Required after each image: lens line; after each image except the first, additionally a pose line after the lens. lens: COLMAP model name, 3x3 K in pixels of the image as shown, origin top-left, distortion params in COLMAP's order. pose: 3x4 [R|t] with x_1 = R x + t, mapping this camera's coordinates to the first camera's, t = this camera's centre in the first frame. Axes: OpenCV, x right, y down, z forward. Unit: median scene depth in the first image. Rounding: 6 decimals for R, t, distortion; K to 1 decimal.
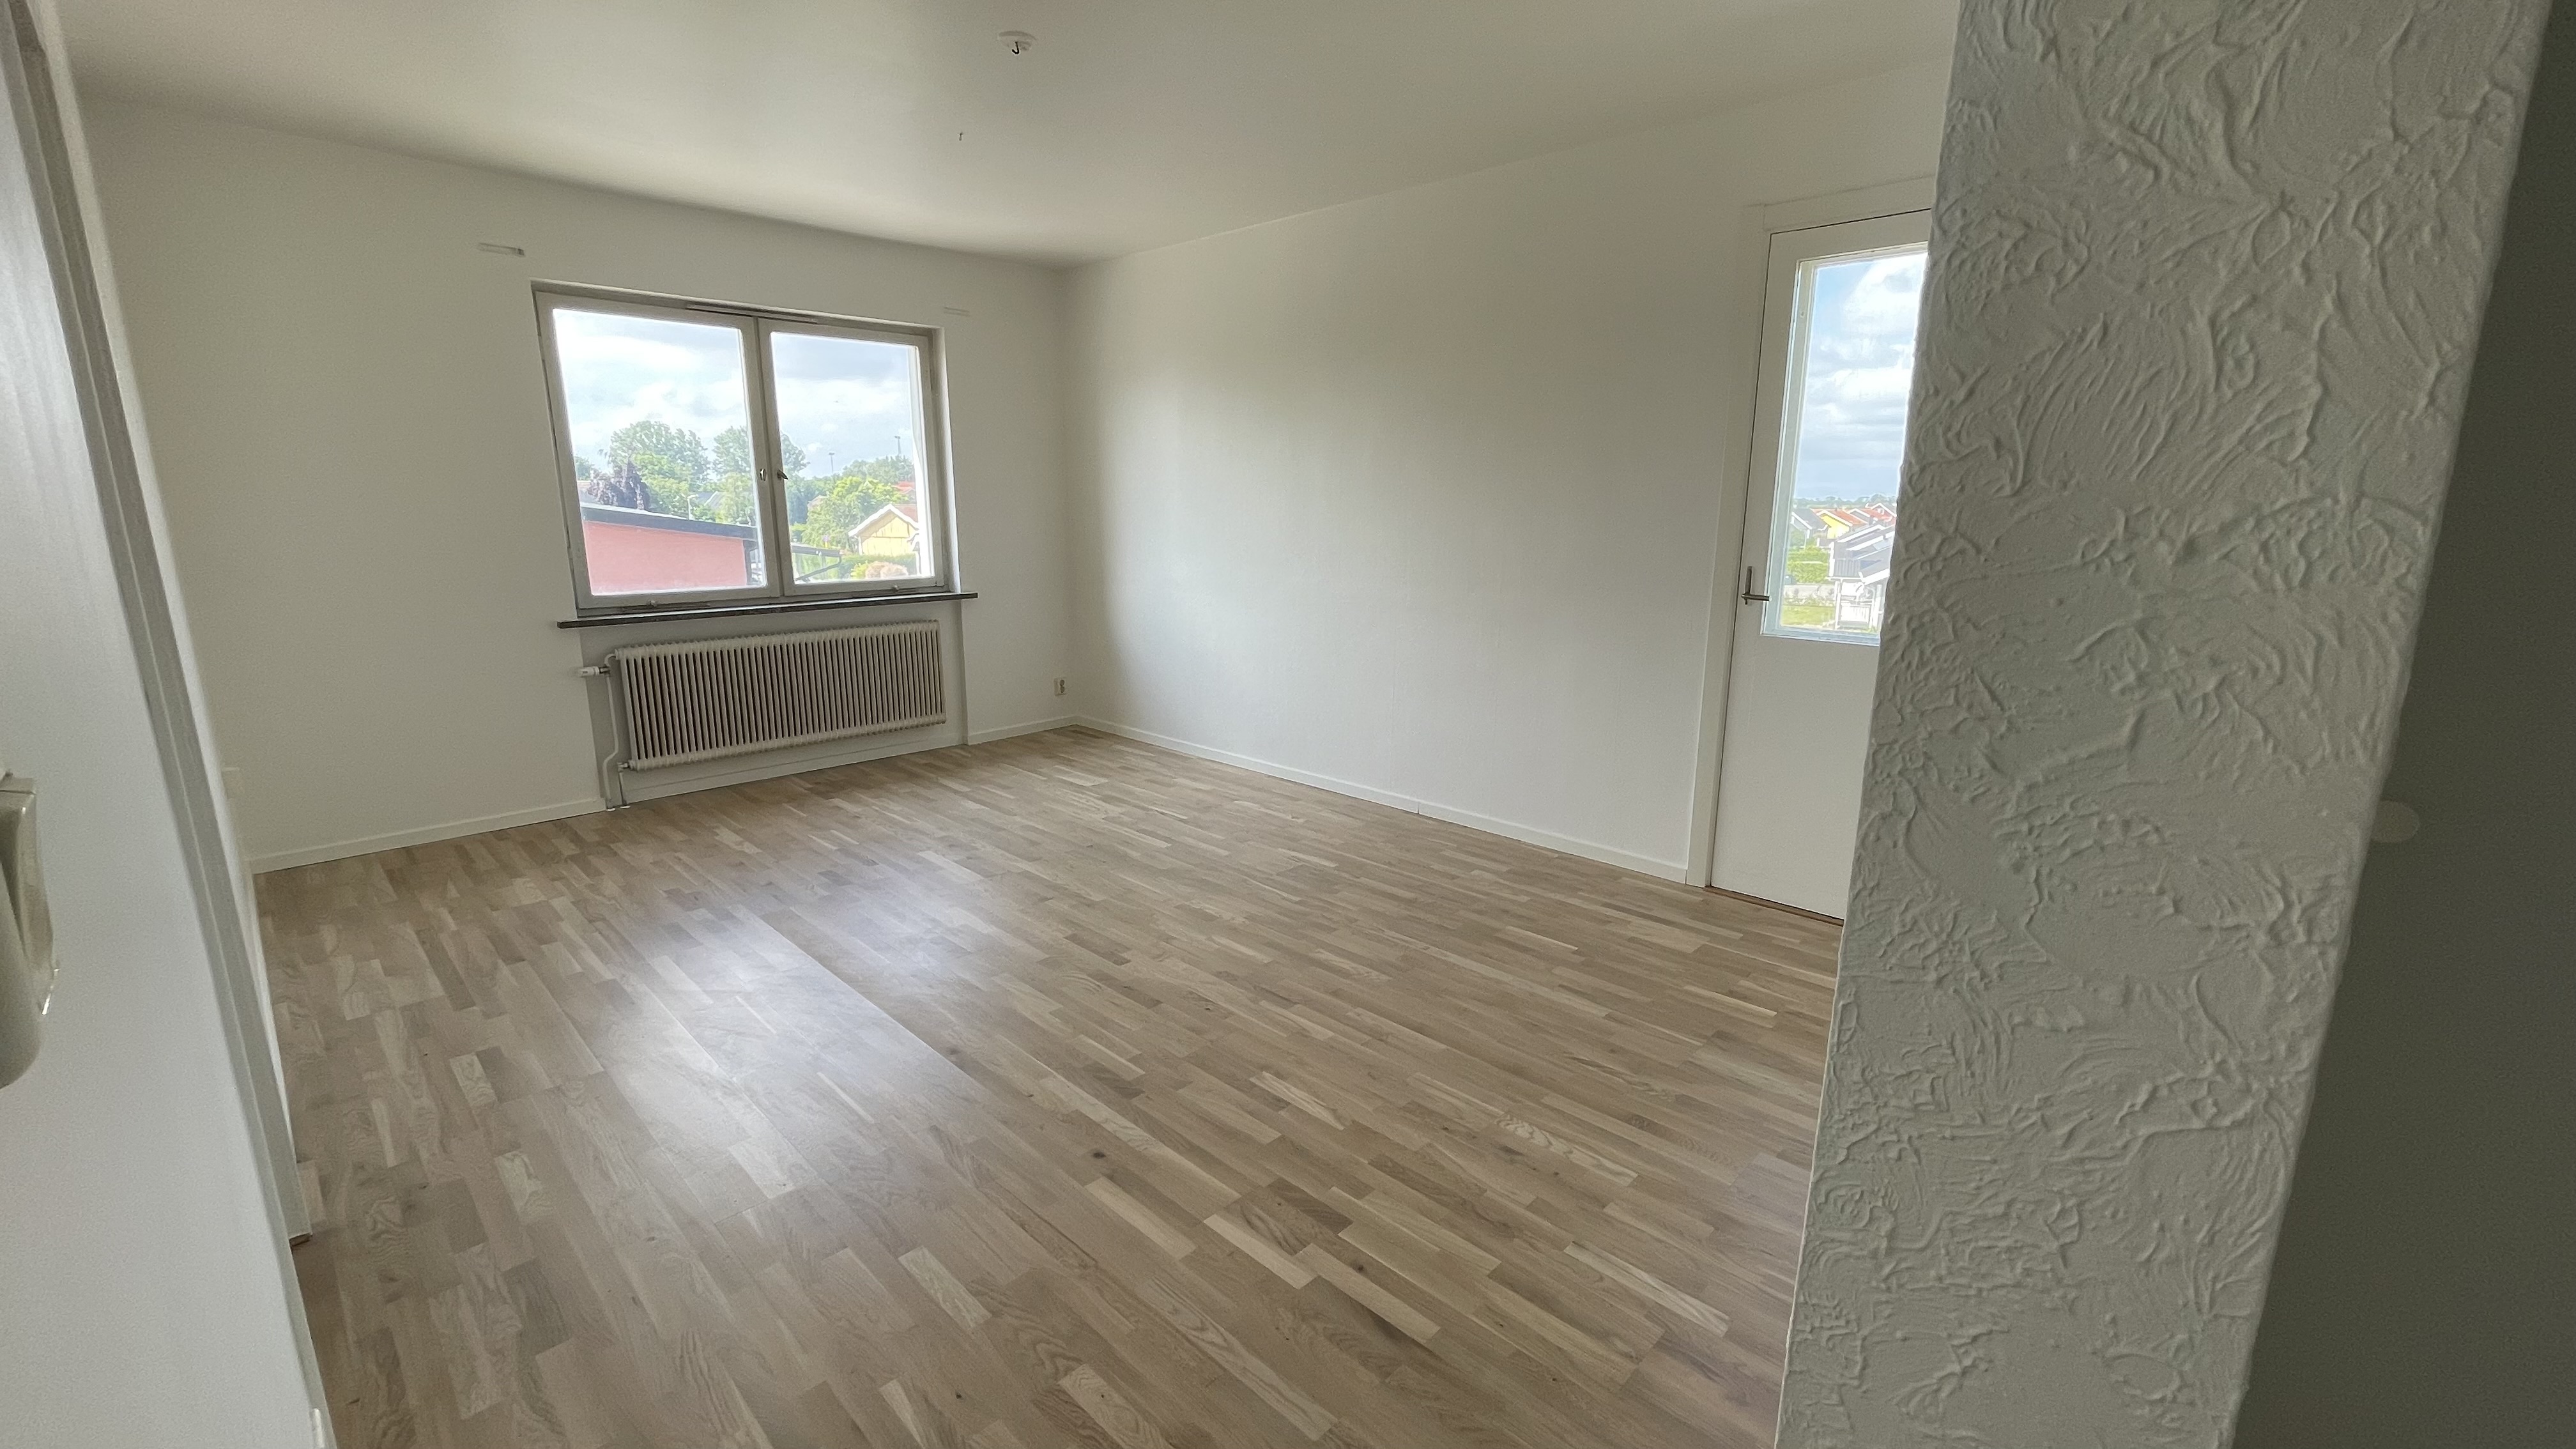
lens RADIAL K [[1053.8, 0, 1289.4], [0, 1053.8, 720.0], [0, 0, 1]] dist [-0.002004, 0.005190]
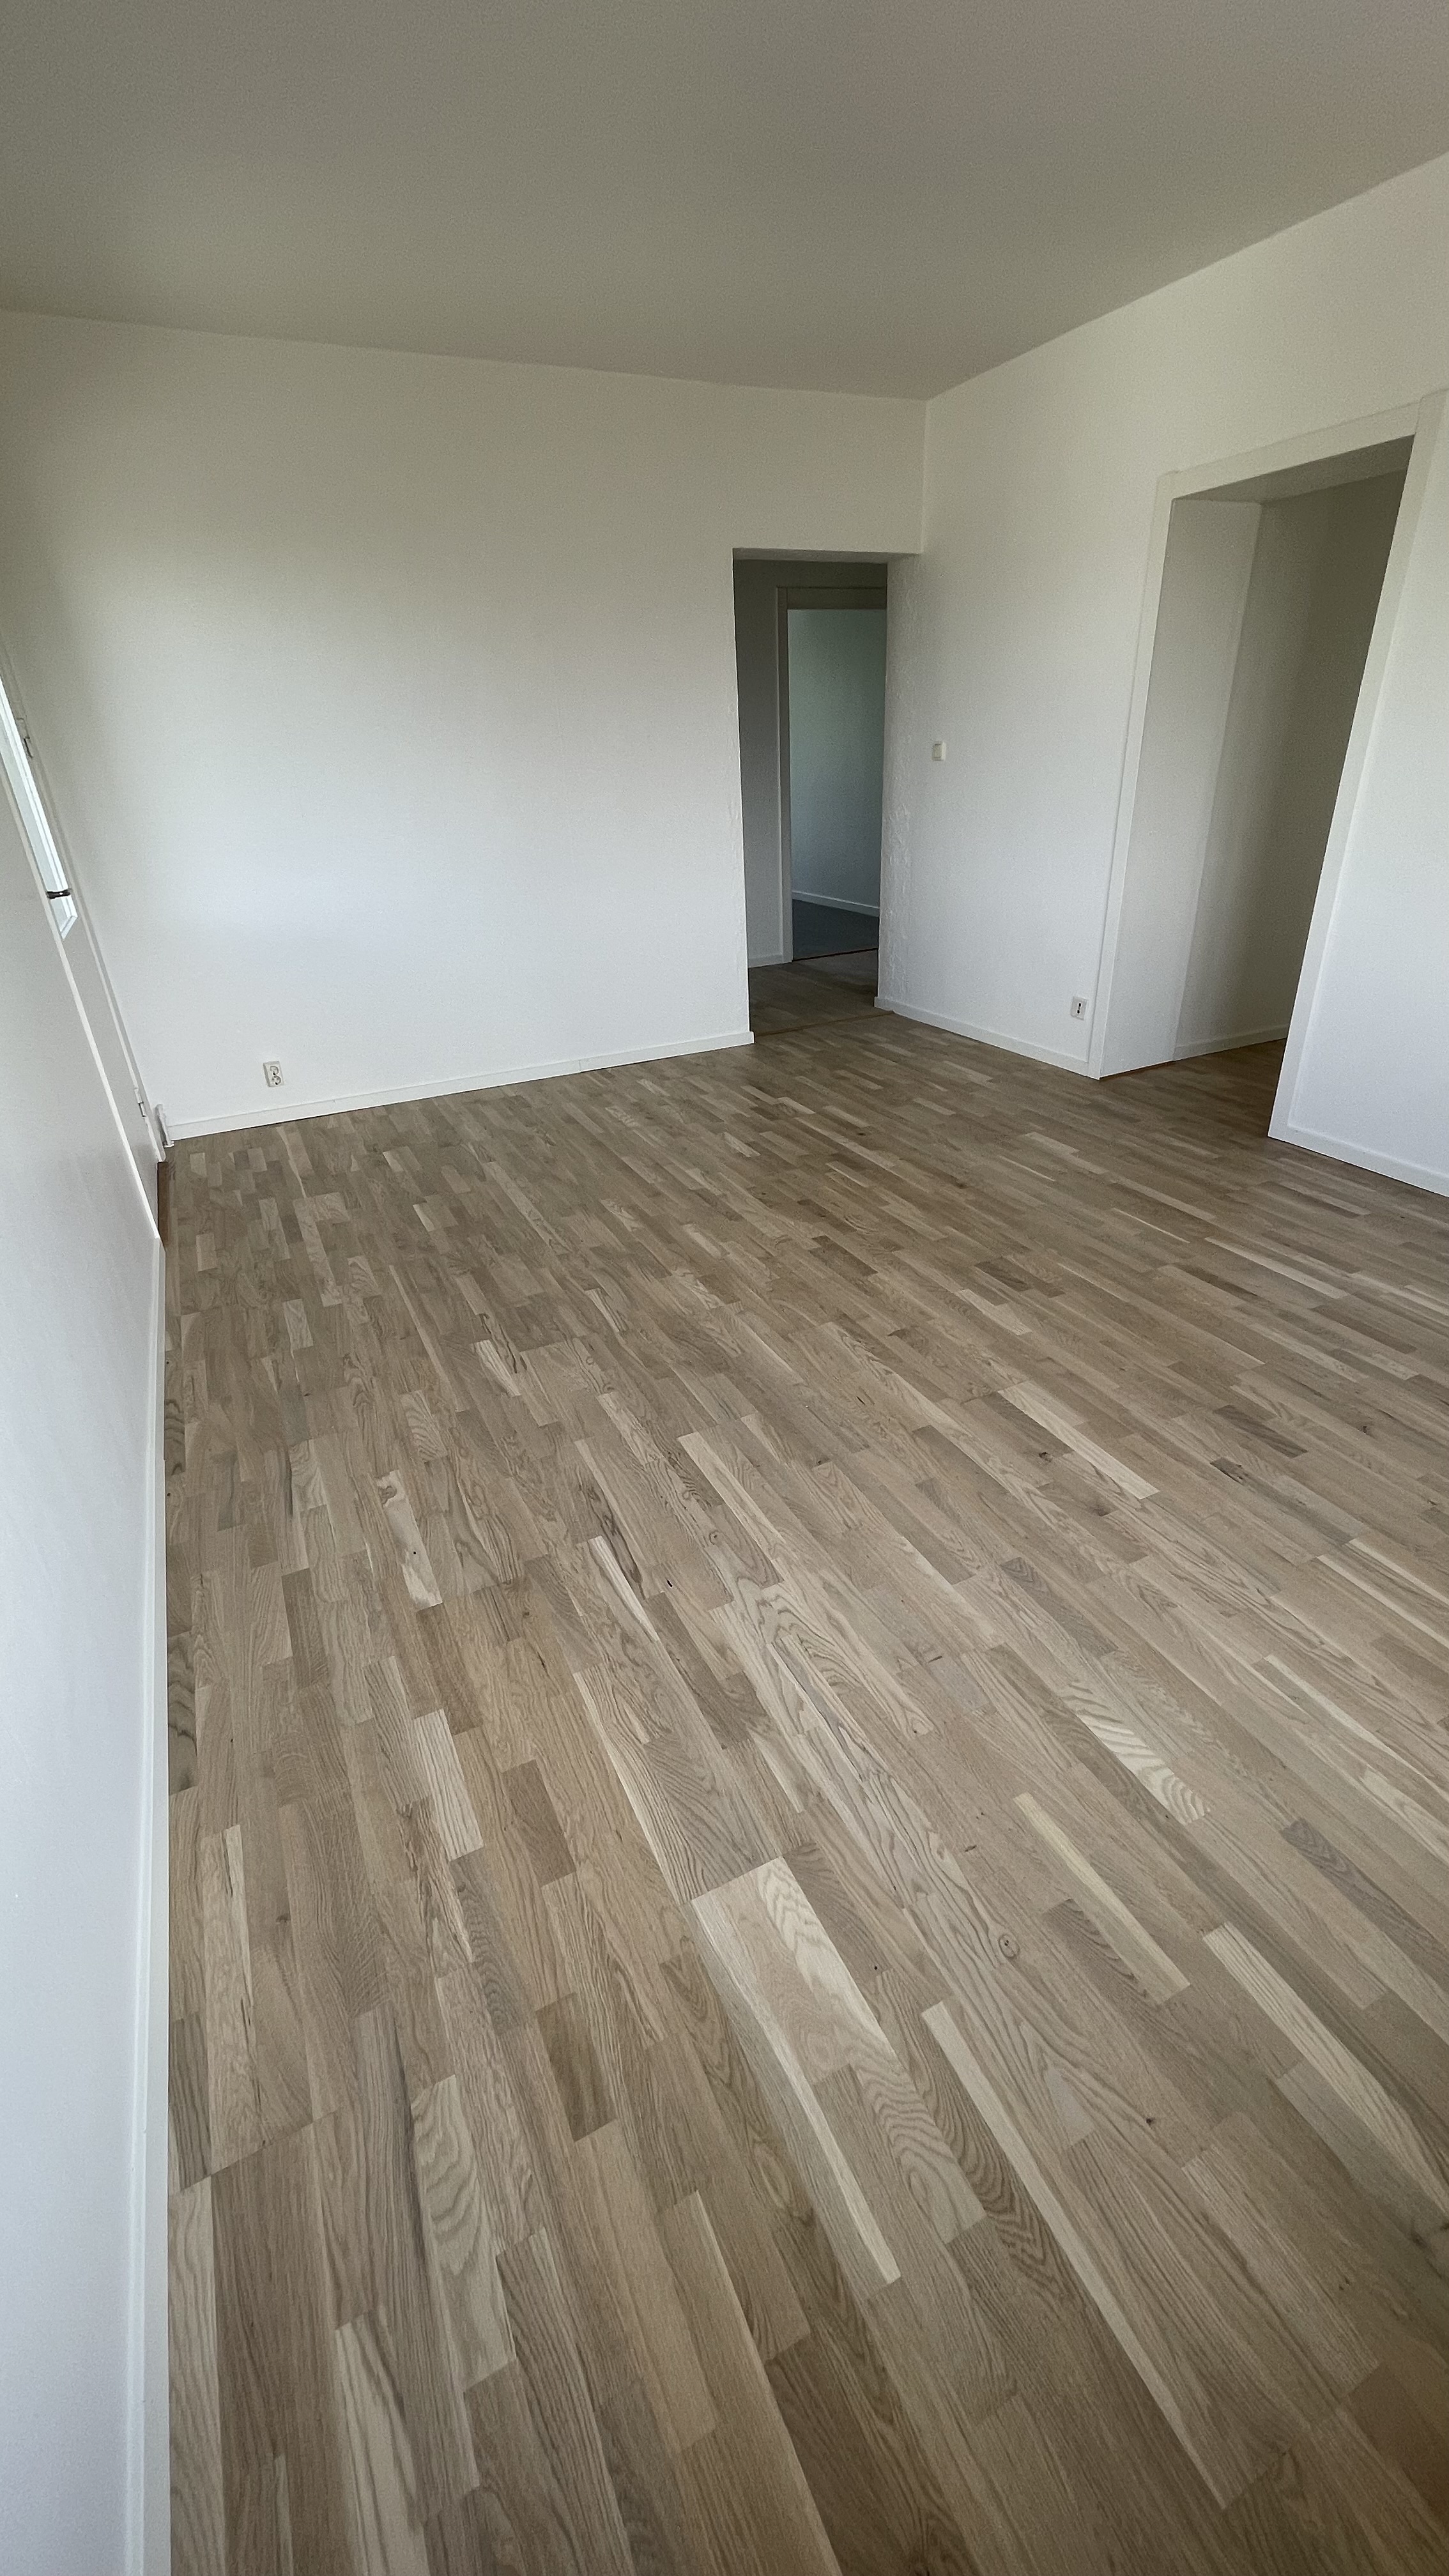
lens RADIAL K [[1025.7, 0, 724.5], [0, 1025.7, 1288.0], [0, 0, 1]] dist [0.022974, 0.000052]
pose [[-0.939020, -0.131672, 0.317655, -0.328130], [0.105610, 0.768702, 0.630828, -0.308085], [-0.327244, 0.625907, -0.707920, 1.473695]]
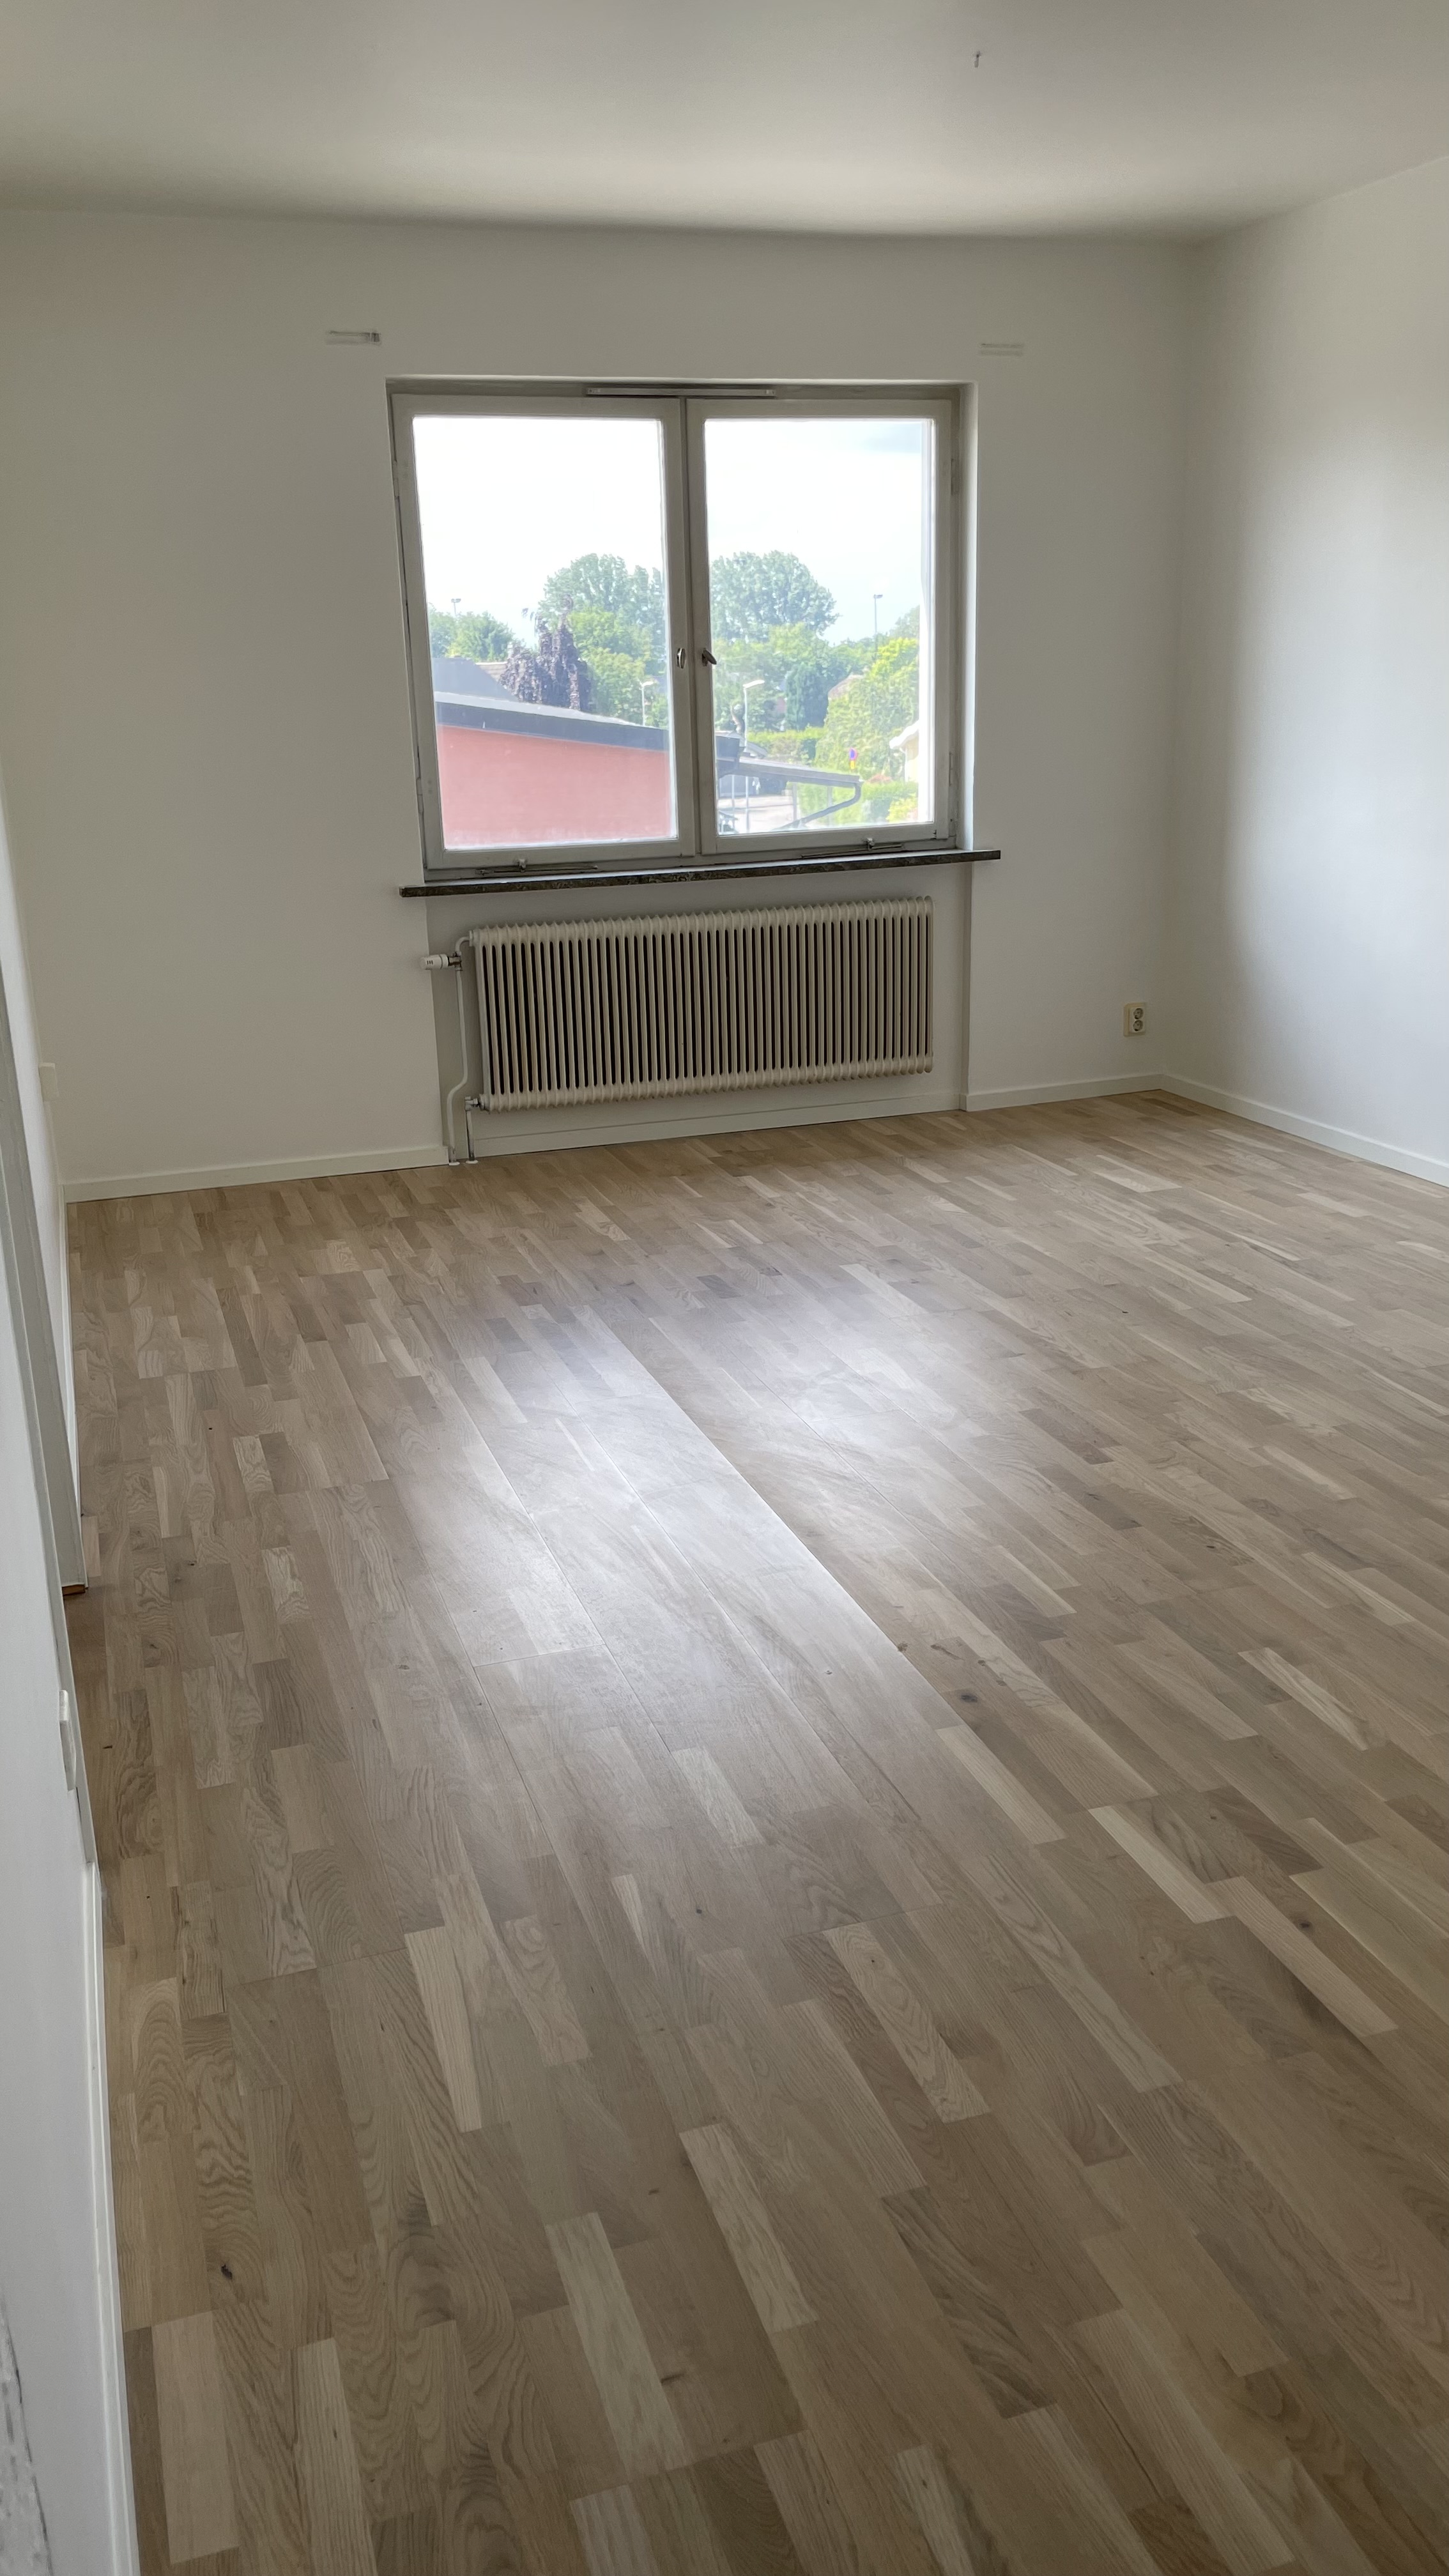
lens RADIAL K [[1978.3, 0, 711.2], [0, 1978.3, 1282.9], [0, 0, 1]] dist [0.086967, -0.070861]
pose [[0.886509, 0.107114, -0.450144, 0.127684], [-0.065679, 0.992116, 0.106731, 0.015008], [0.458027, -0.065053, 0.886555, -0.107448]]
